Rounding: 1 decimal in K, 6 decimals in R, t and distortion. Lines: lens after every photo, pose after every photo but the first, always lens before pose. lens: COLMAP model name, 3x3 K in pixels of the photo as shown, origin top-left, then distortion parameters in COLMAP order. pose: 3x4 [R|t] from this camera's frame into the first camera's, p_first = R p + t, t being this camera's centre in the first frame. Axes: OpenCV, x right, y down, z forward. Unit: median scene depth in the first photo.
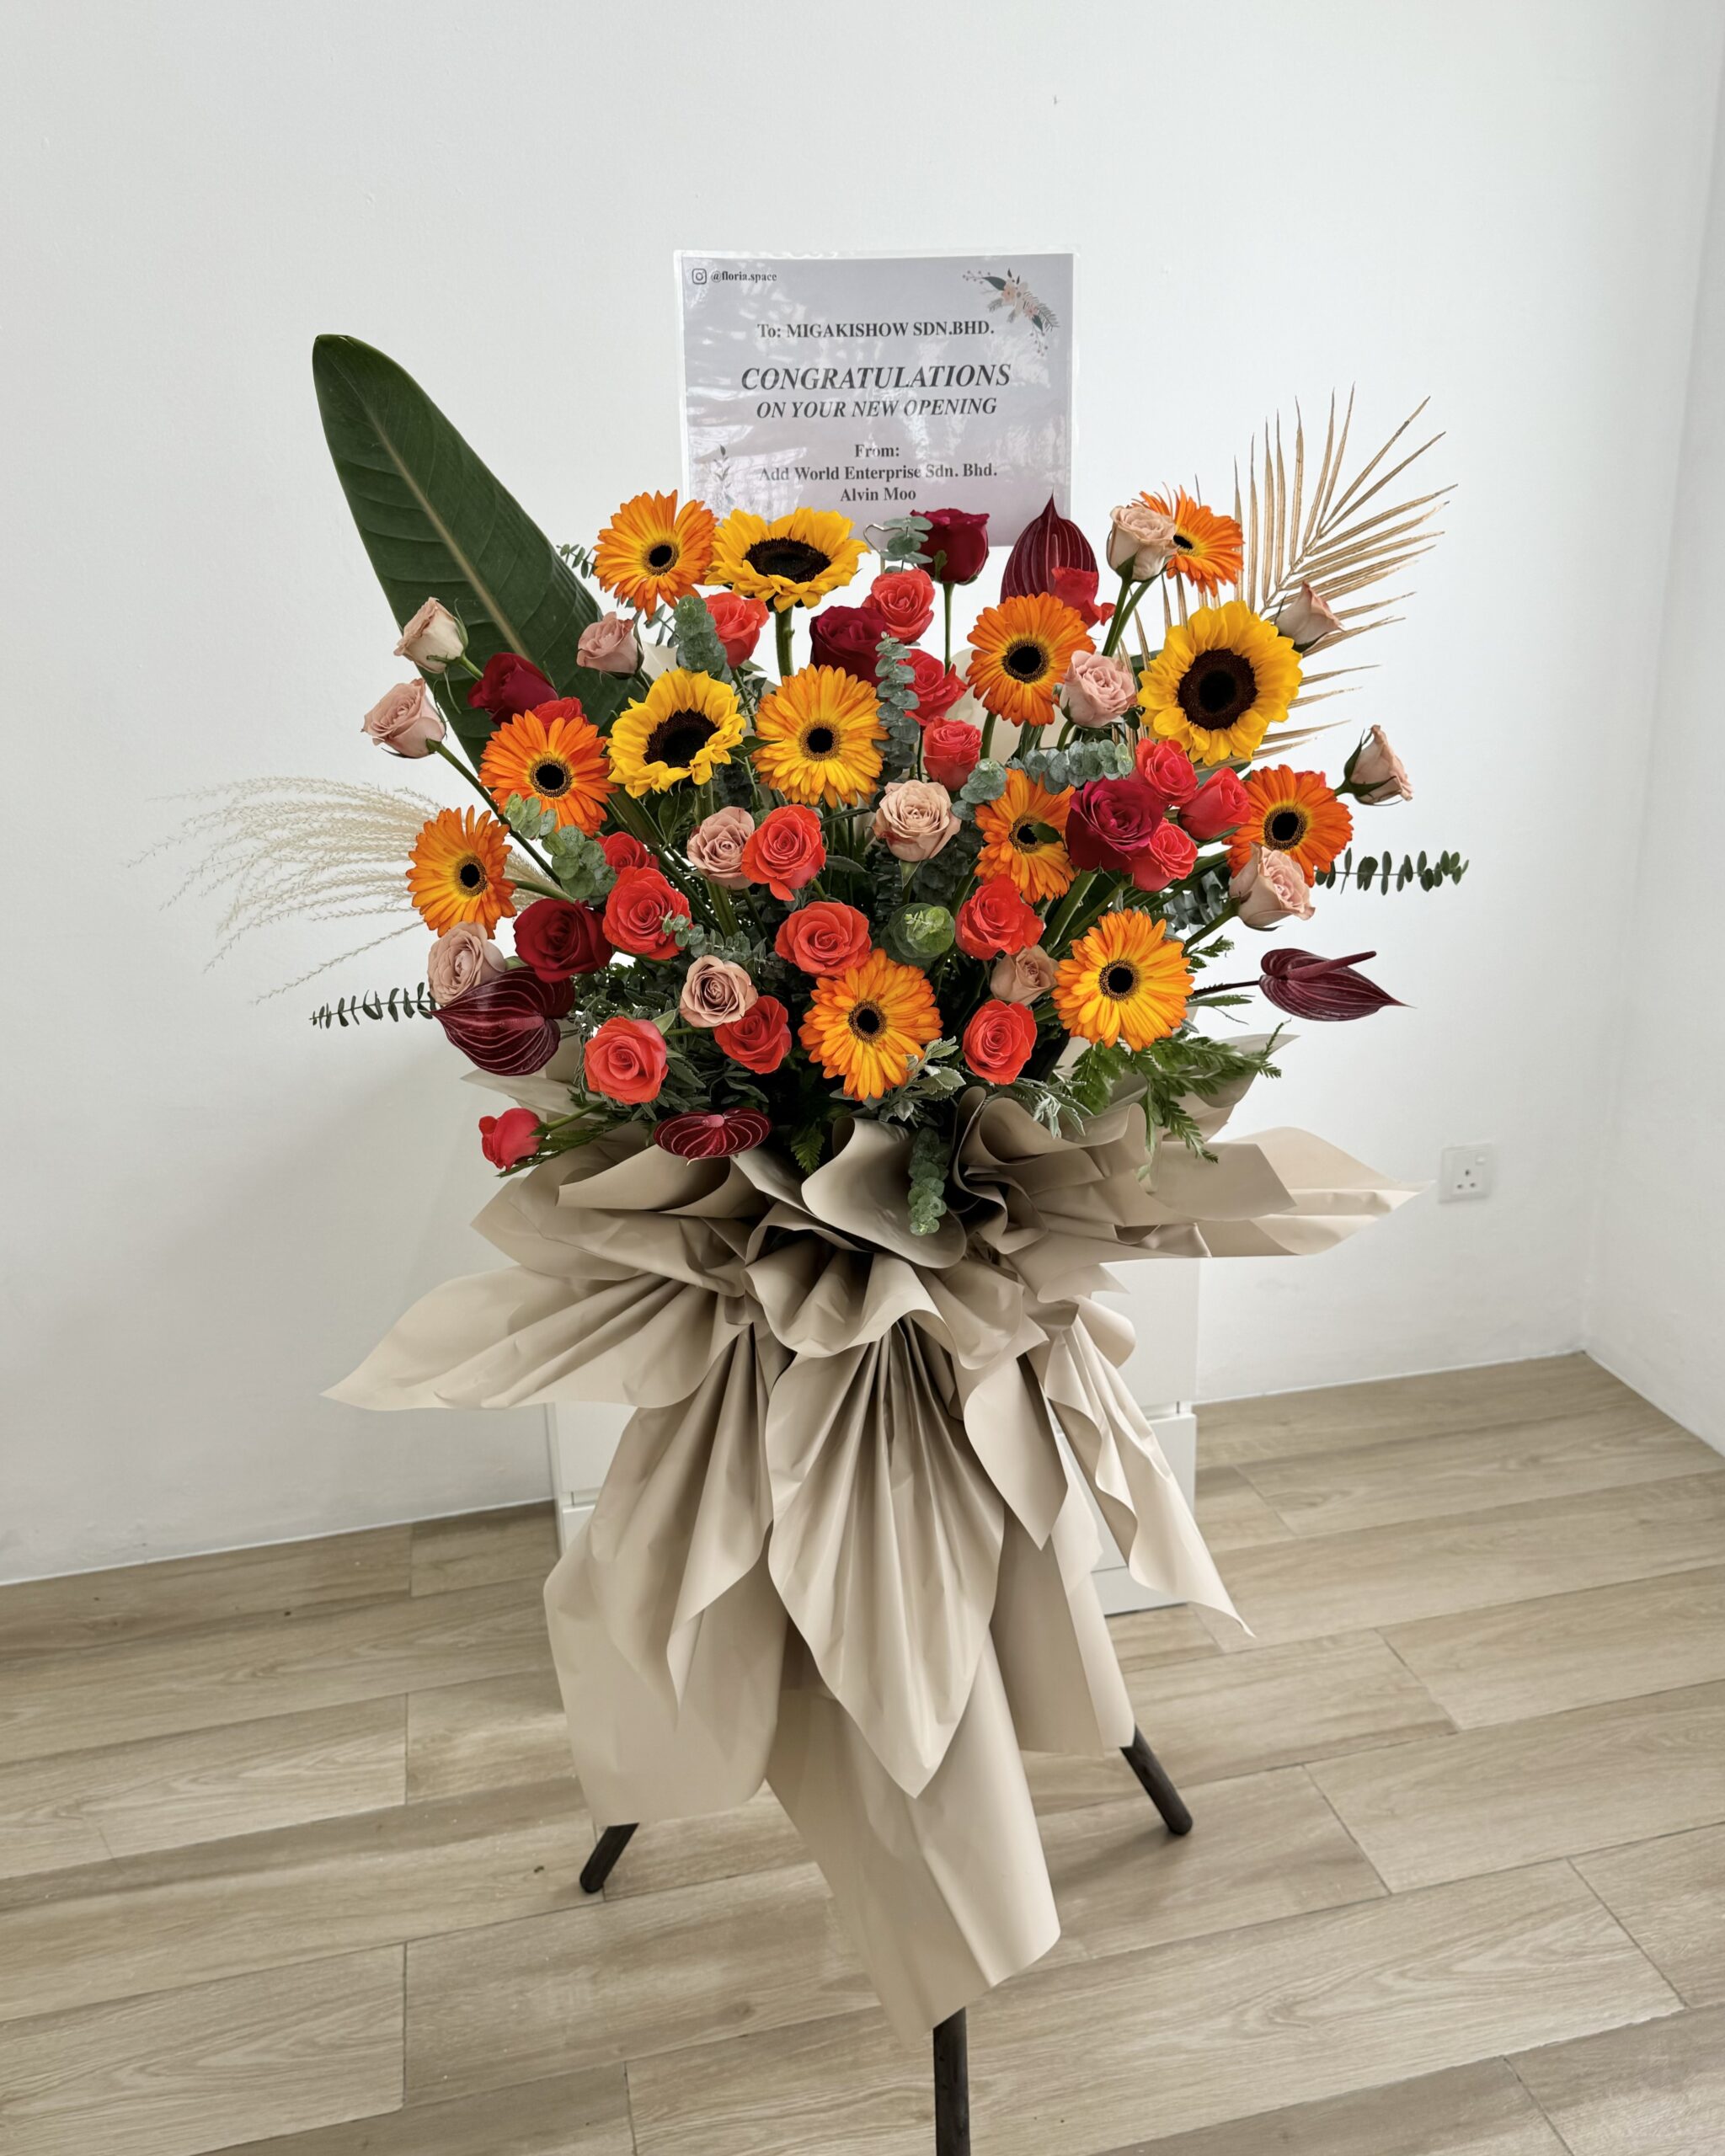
lens RADIAL K [[1675.4, 0, 827.1], [0, 1675.4, 1099.6], [0, 0, 1]] dist [0.188883, -0.406507]
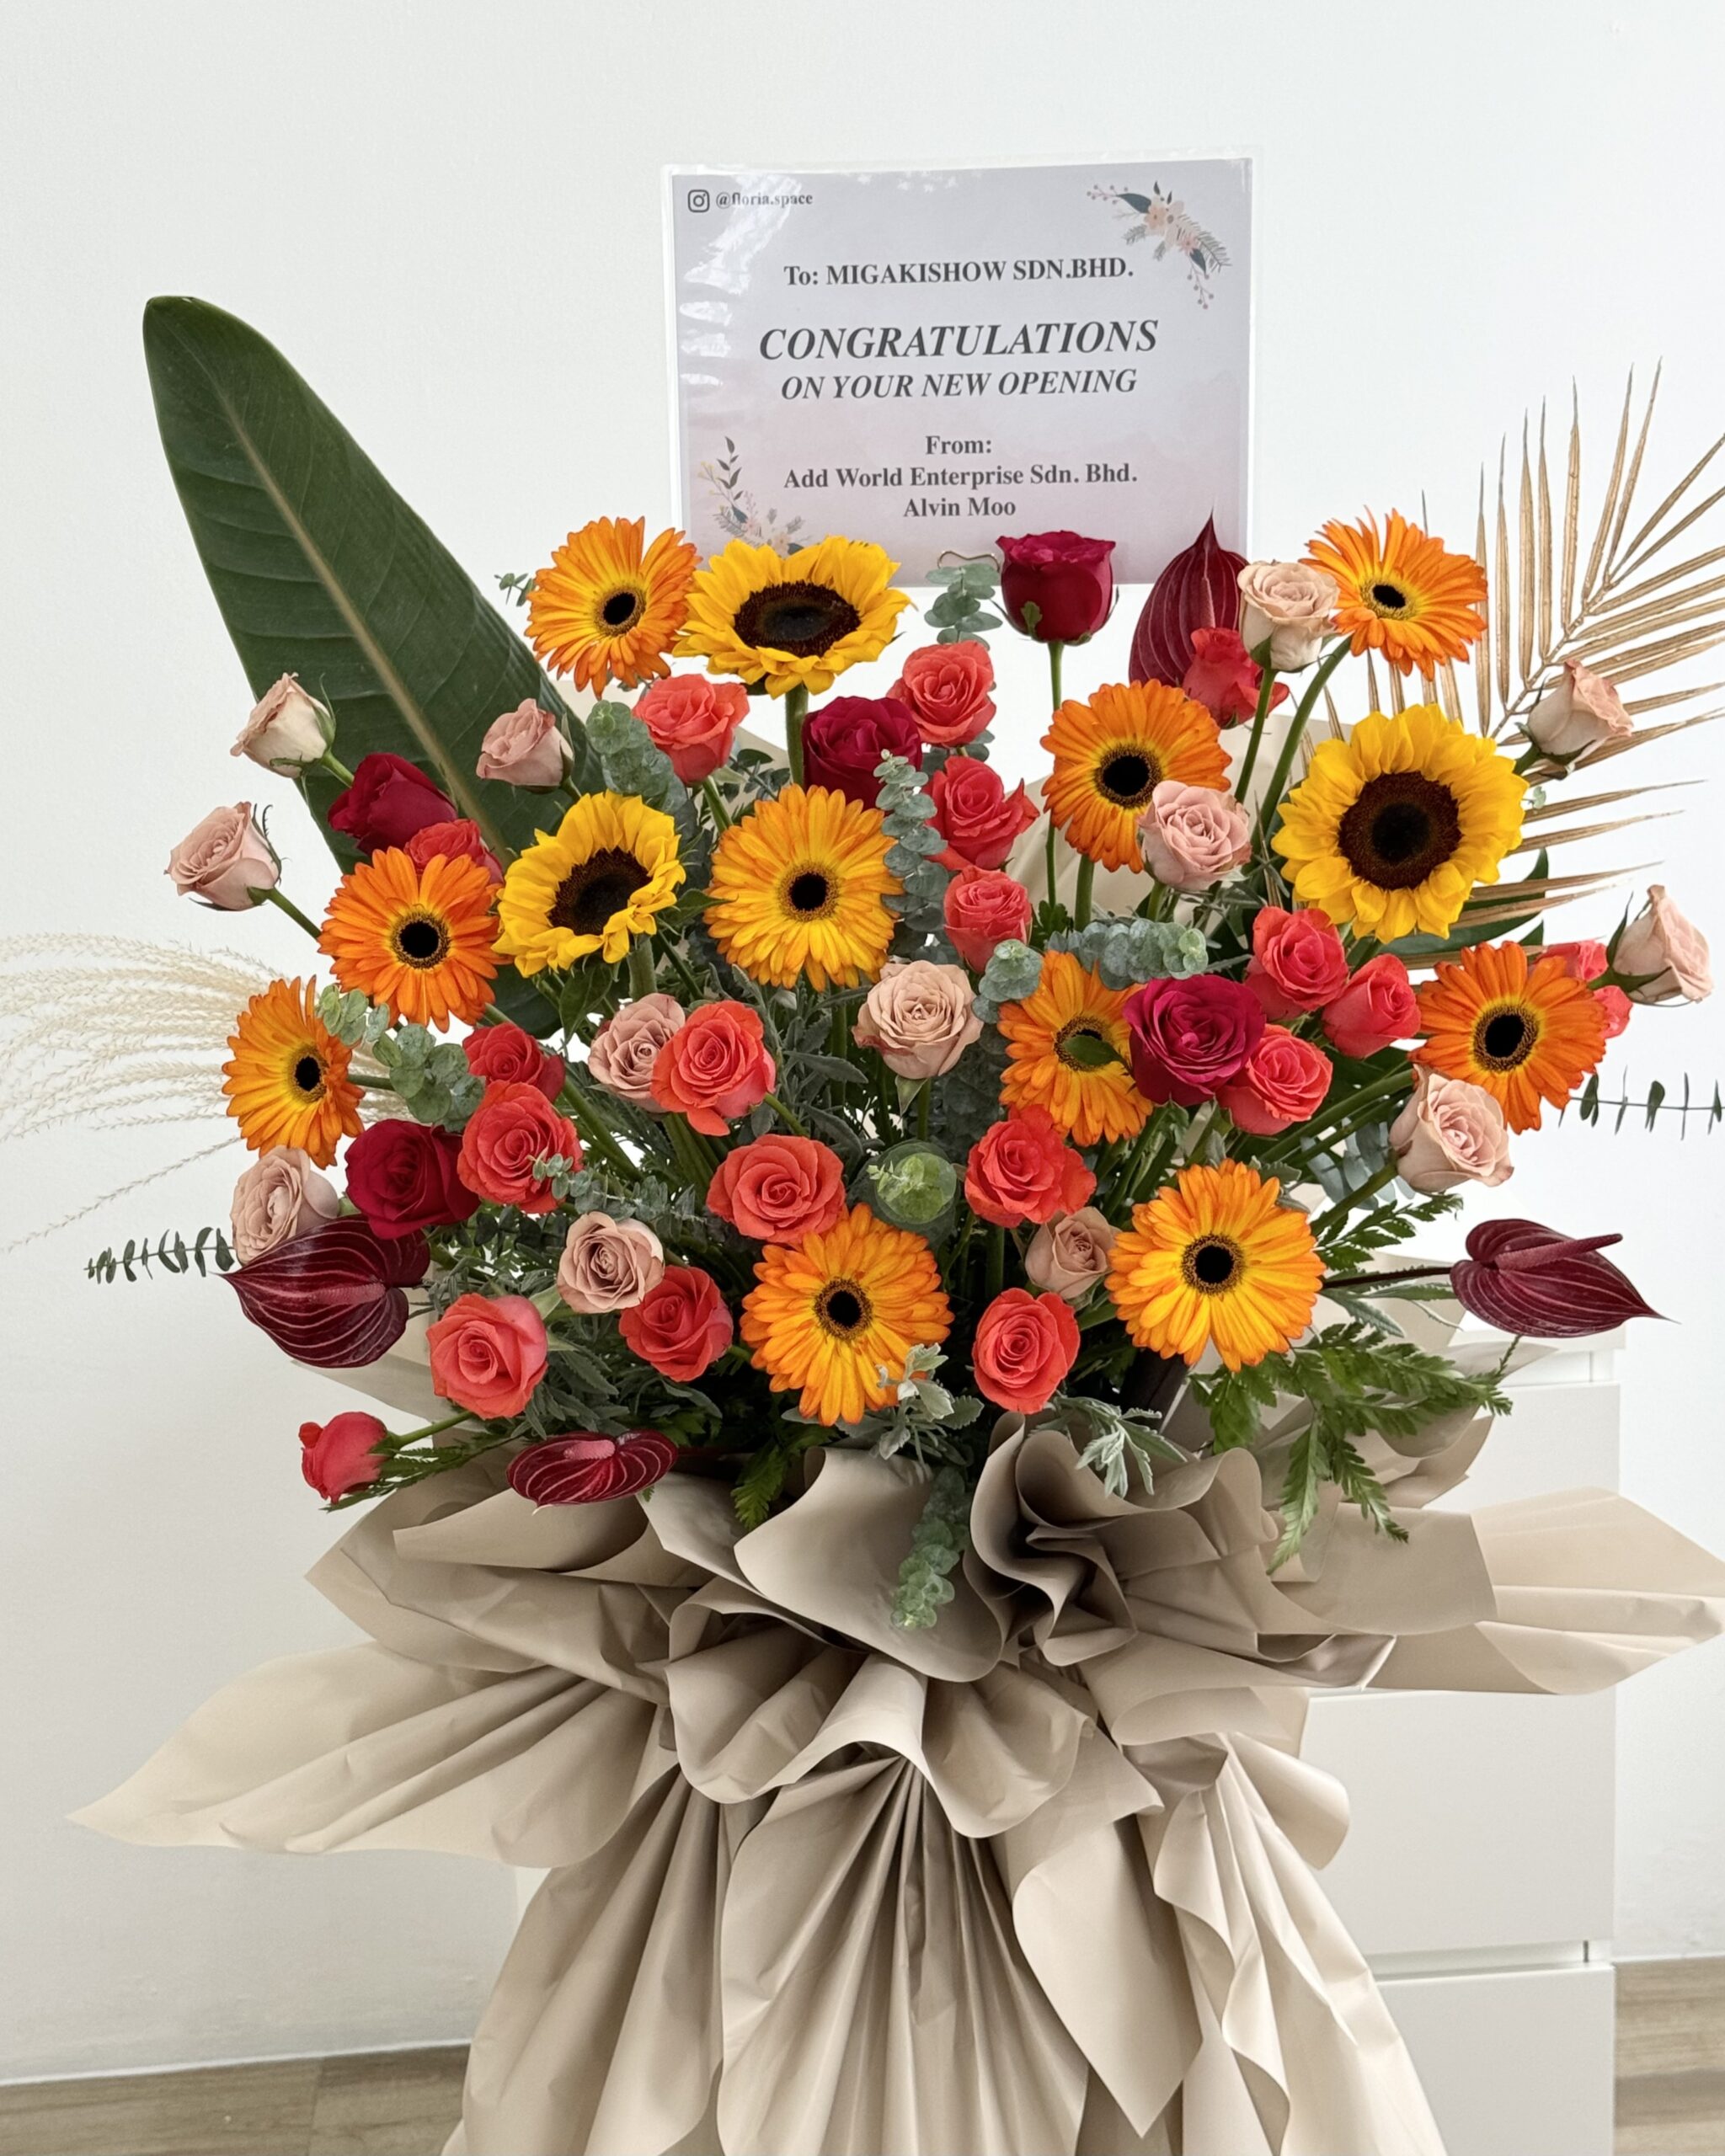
lens RADIAL K [[3356.4, 0, 868.6], [0, 3356.4, 1128.5], [0, 0, 1]] dist [0.125291, 0.005754]
pose [[0.987321, 0.032048, -0.155470, 0.228954], [-0.040527, 0.997841, -0.051676, -0.046986], [0.153479, 0.057321, 0.986488, -0.323881]]
